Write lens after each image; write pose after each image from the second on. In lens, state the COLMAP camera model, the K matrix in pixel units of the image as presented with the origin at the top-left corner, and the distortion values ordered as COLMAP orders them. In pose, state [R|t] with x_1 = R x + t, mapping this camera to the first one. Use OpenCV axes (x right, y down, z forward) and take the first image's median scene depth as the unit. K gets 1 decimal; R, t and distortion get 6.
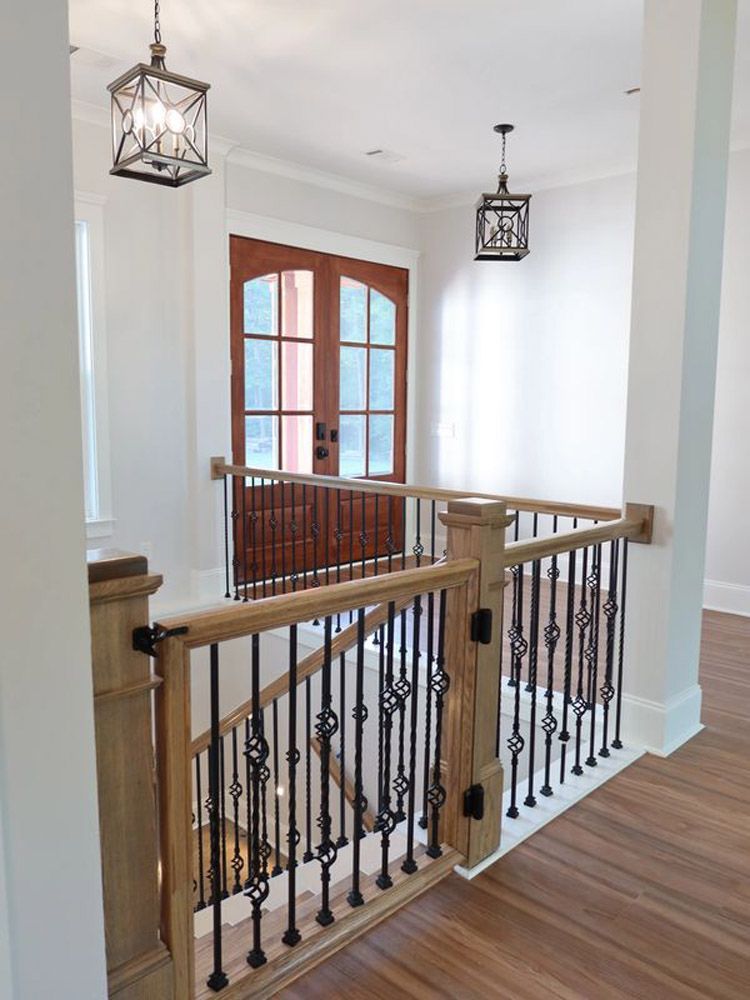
lens RADIAL K [[779.2, 0, 373.2], [0, 779.2, 505.2], [0, 0, 1]] dist [-0.010555, 0.005551]
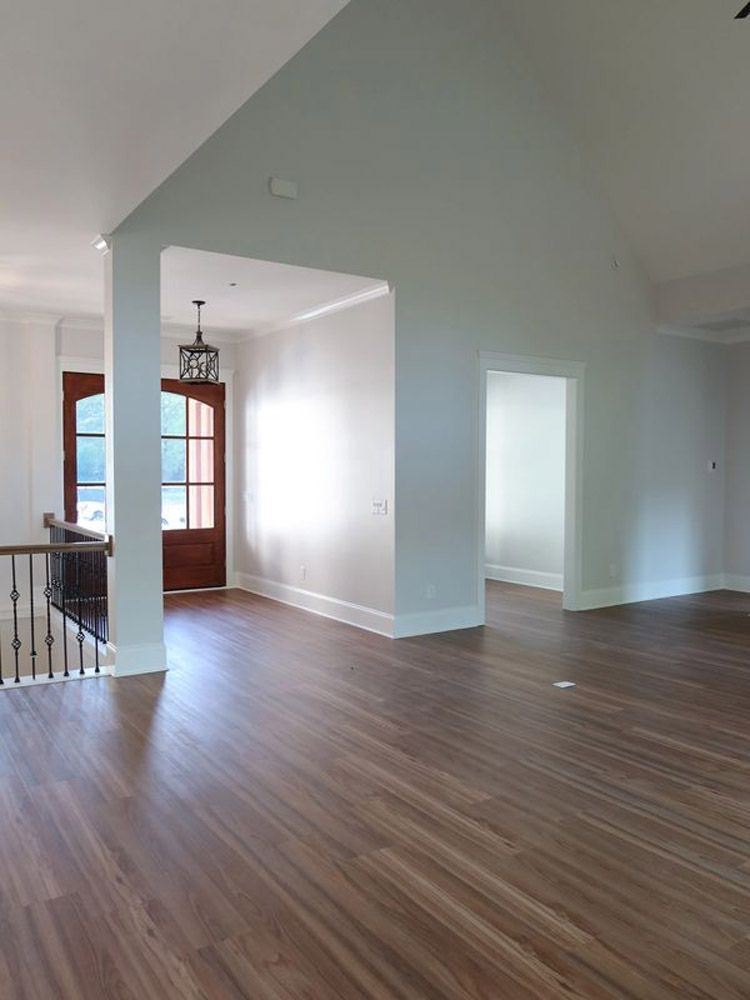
lens RADIAL K [[779.2, 0, 381.4], [0, 779.2, 501.7], [0, 0, 1]] dist [-0.010555, 0.005551]
pose [[0.976344, -0.001032, -0.216221, 0.754696], [-0.019149, 0.995647, -0.091217, 0.042377], [0.215374, 0.093199, 0.972074, -0.353198]]
